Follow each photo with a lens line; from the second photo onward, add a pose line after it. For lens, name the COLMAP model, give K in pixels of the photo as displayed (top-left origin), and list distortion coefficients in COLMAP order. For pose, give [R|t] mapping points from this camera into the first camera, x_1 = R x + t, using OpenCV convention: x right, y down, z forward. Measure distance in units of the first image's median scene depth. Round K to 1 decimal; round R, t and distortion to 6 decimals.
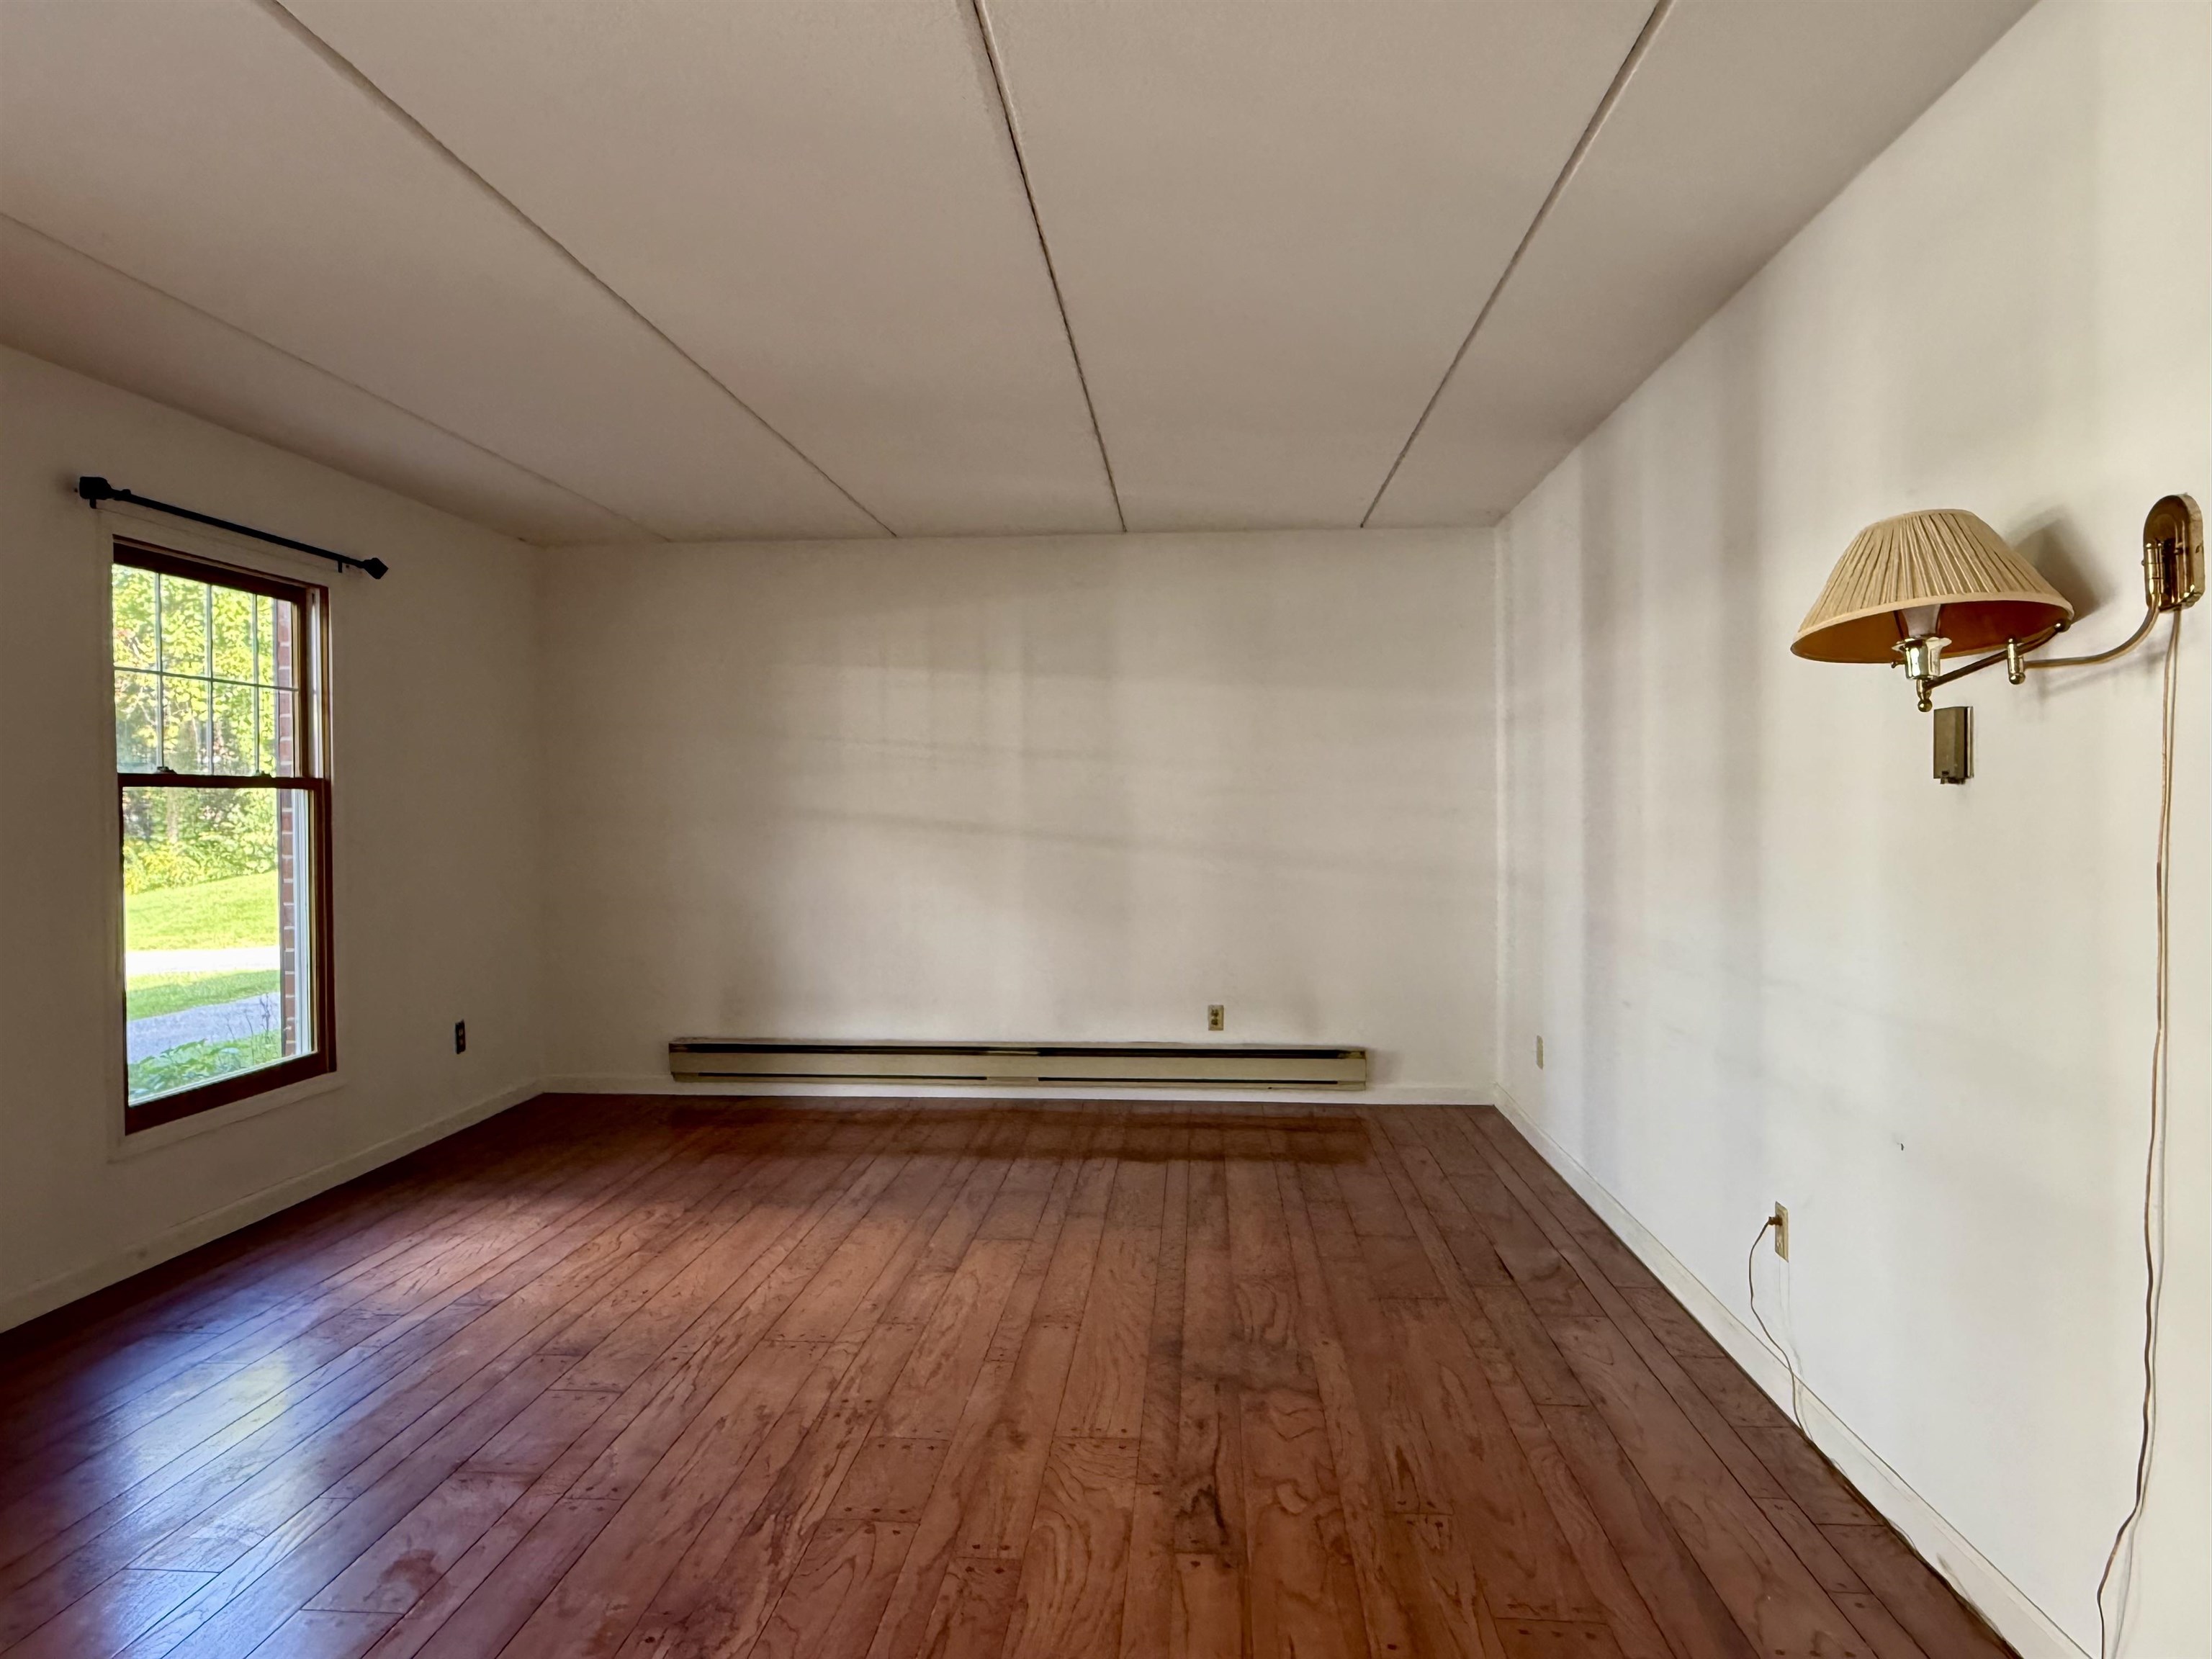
lens RADIAL K [[1513.9, 0, 1091.5], [0, 1513.9, 832.0], [0, 0, 1]] dist [-0.000887, 0.001985]
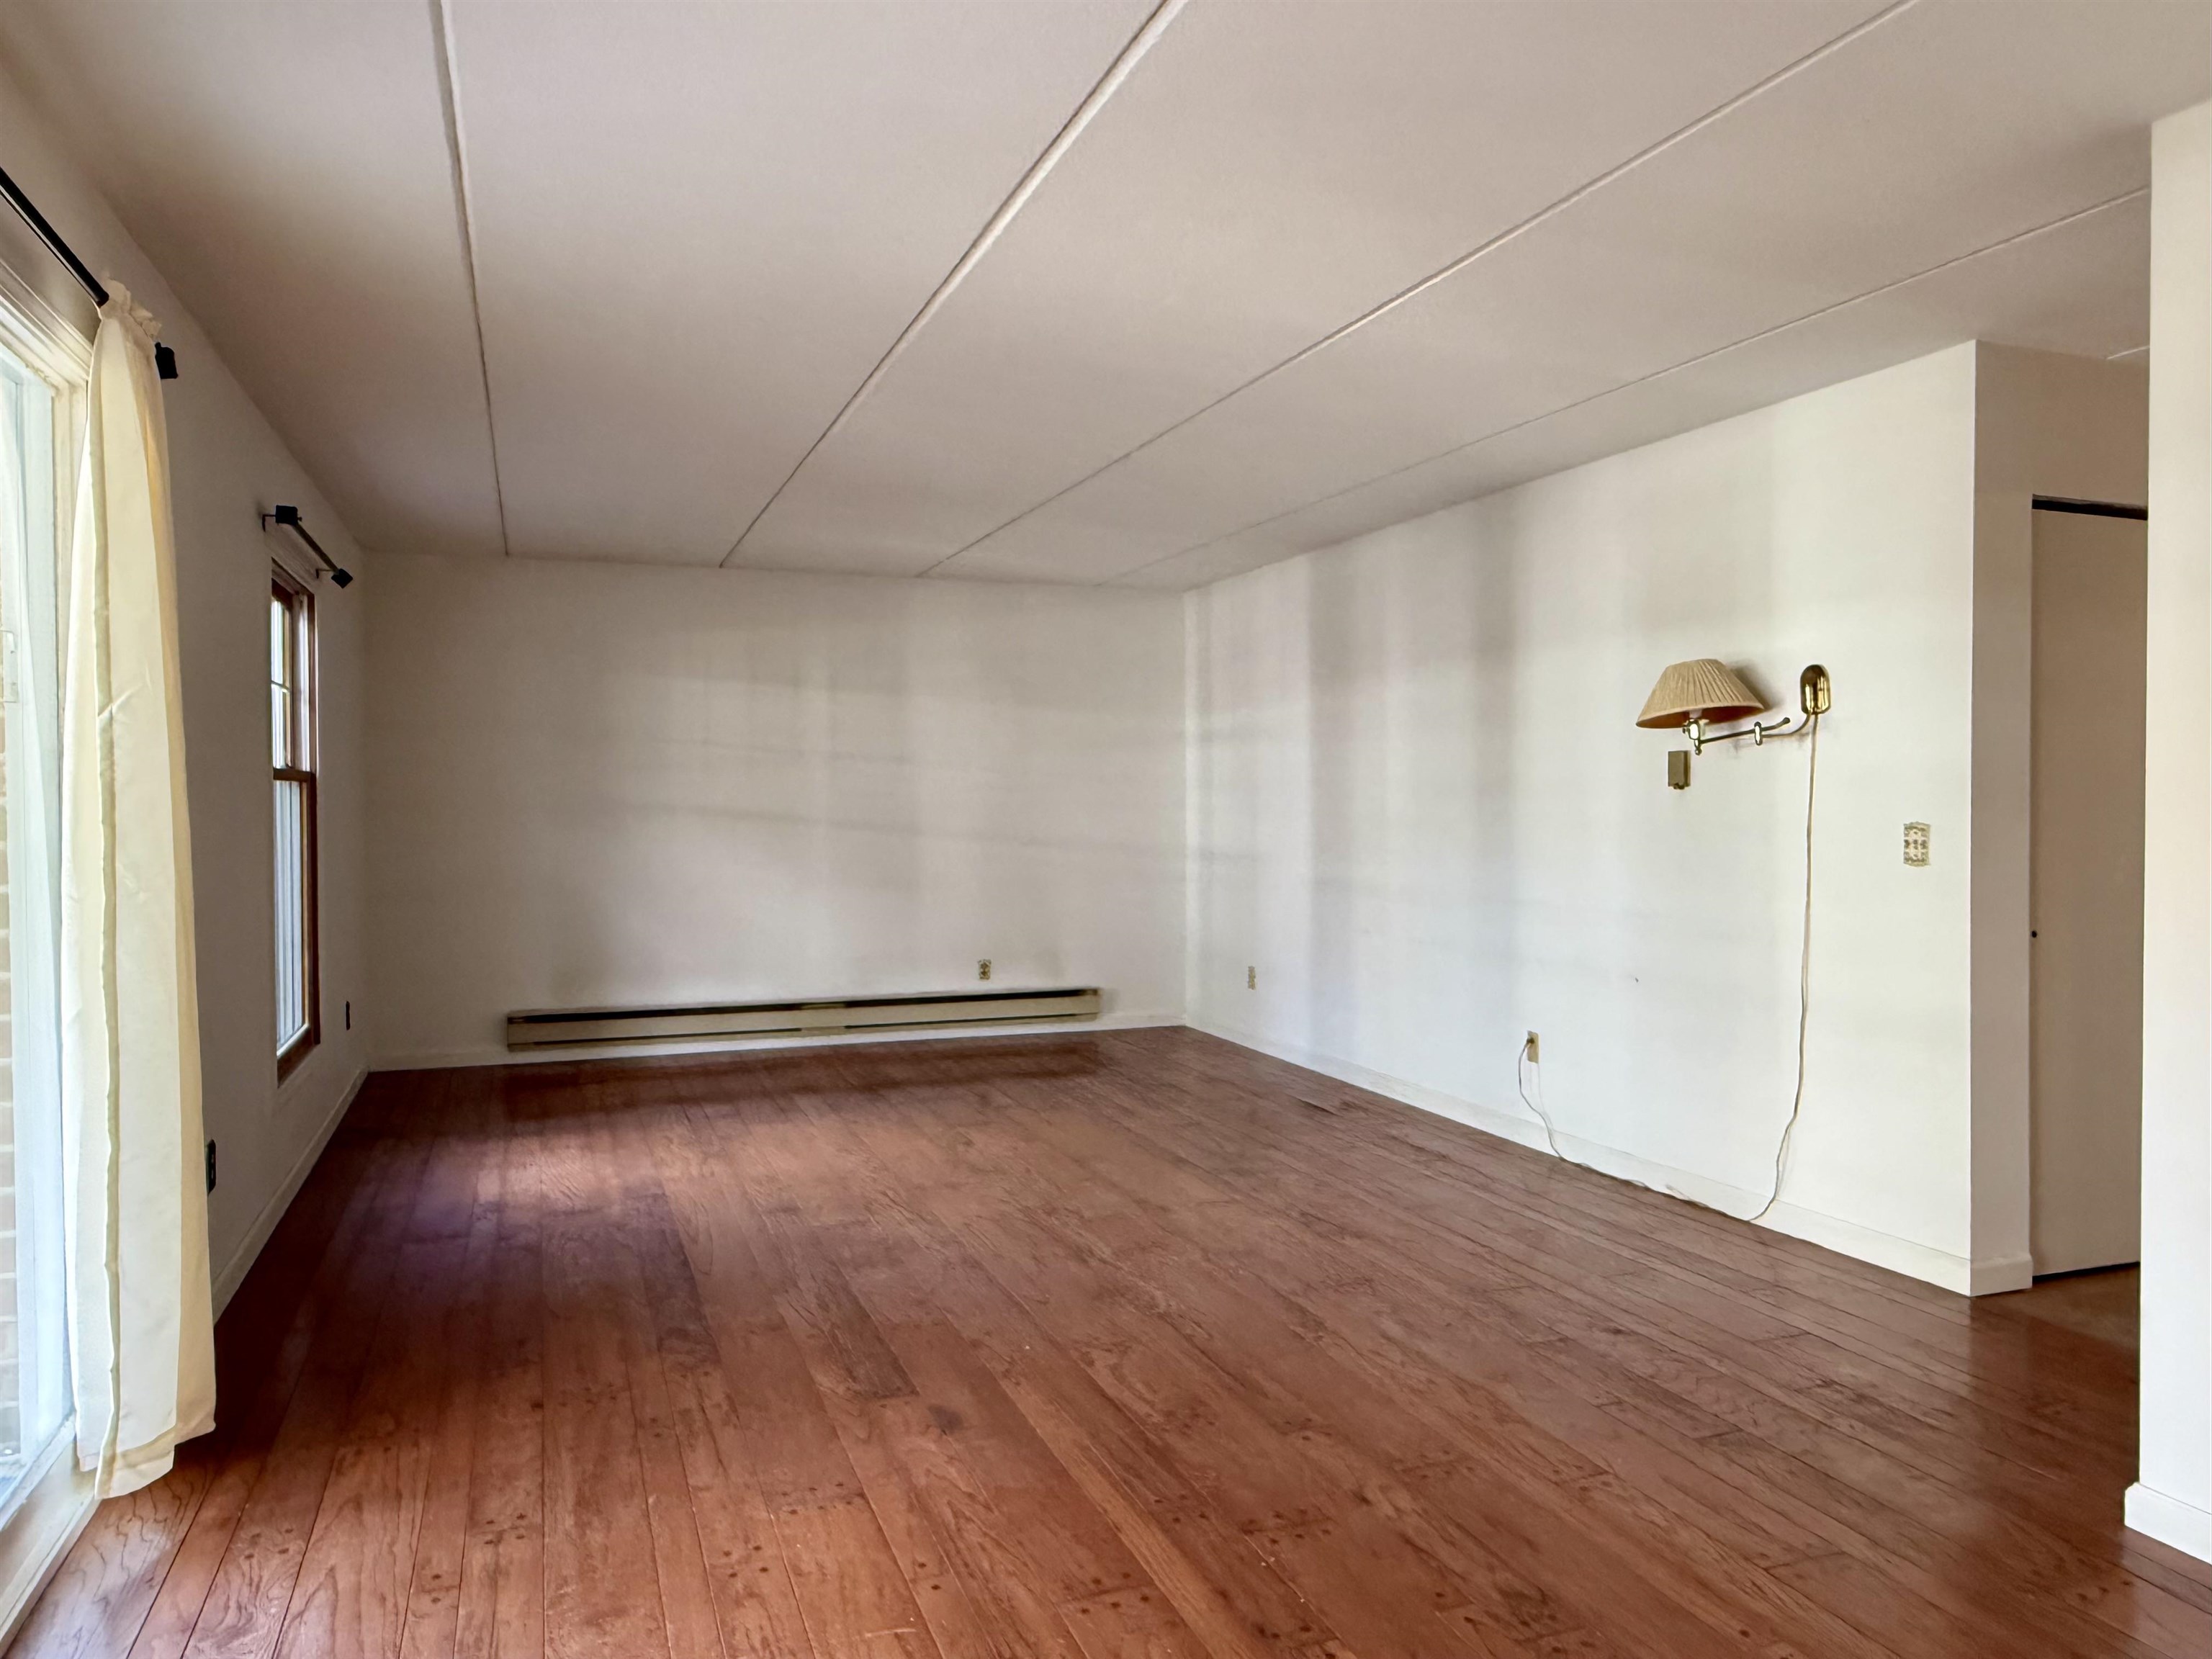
lens RADIAL K [[1513.9, 0, 1122.5], [0, 1513.9, 828.5], [0, 0, 1]] dist [-0.000887, 0.001985]
pose [[0.902270, -0.004970, 0.431143, -0.356166], [0.004811, 0.999987, 0.001460, 0.004879], [-0.431144, 0.000757, 0.902283, -0.178323]]
